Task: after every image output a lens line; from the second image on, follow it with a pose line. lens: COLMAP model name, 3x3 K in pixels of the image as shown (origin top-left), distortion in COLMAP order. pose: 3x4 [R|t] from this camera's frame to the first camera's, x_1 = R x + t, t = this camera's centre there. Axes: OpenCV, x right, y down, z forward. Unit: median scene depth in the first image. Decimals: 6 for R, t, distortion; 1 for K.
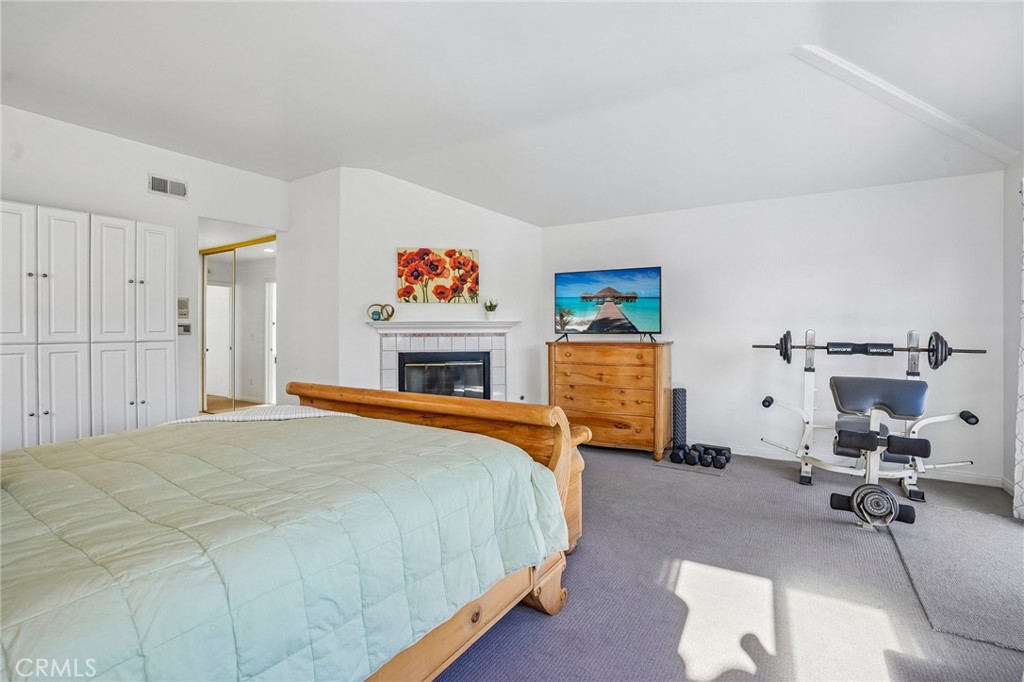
lens RADIAL K [[476.3, 0, 508.4], [0, 476.3, 343.2], [0, 0, 1]] dist [-0.044795, 0.011249]
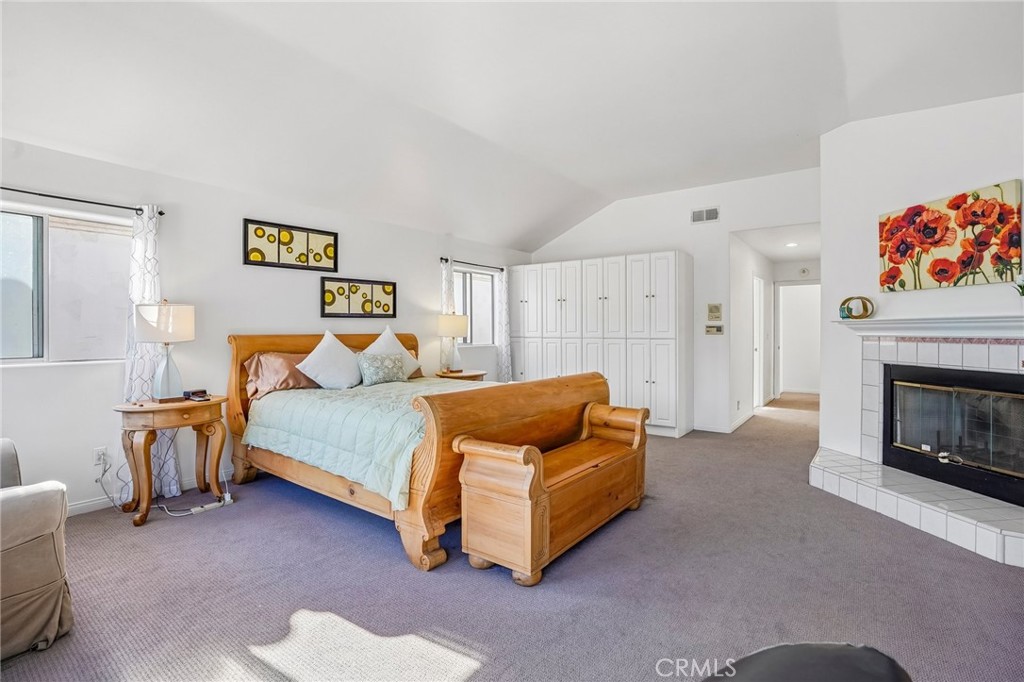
lens RADIAL K [[476.3, 0, 507.5], [0, 476.3, 327.9], [0, 0, 1]] dist [-0.044795, 0.011249]
pose [[-0.078364, -0.000176, -0.996925, 0.495578], [-0.028327, 0.999597, 0.002050, -0.019356], [0.996522, 0.028401, -0.078338, 0.502335]]
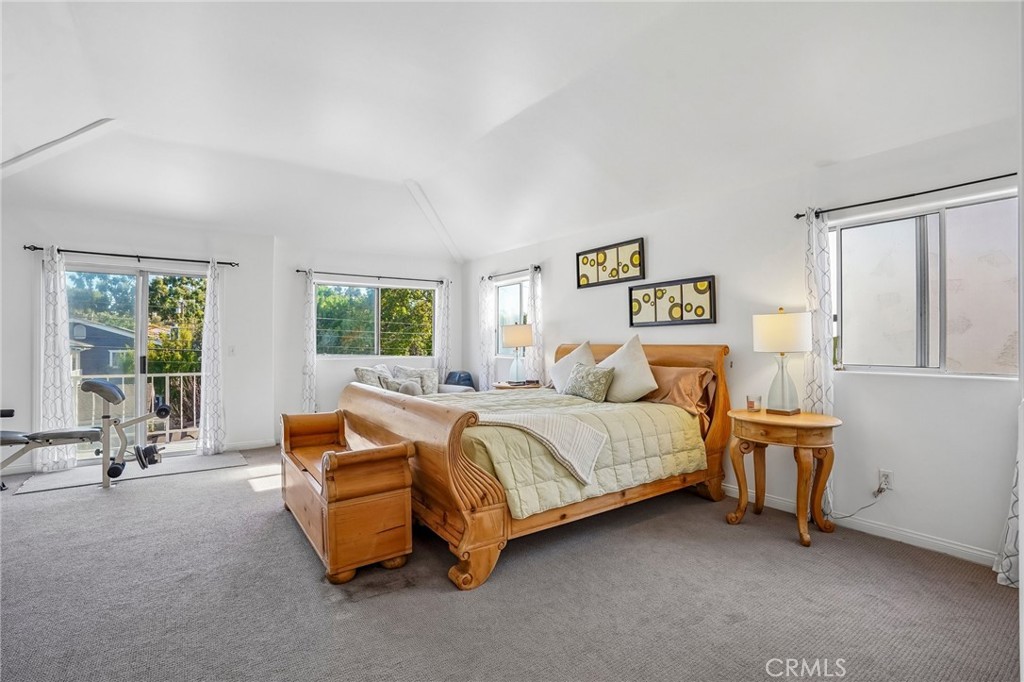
lens RADIAL K [[476.3, 0, 514.8], [0, 476.3, 348.5], [0, 0, 1]] dist [-0.044795, 0.011249]
pose [[-0.926211, -0.003356, 0.376992, -0.462887], [0.013913, 0.998975, 0.043074, -0.028829], [-0.376750, 0.045140, -0.925215, 0.977216]]
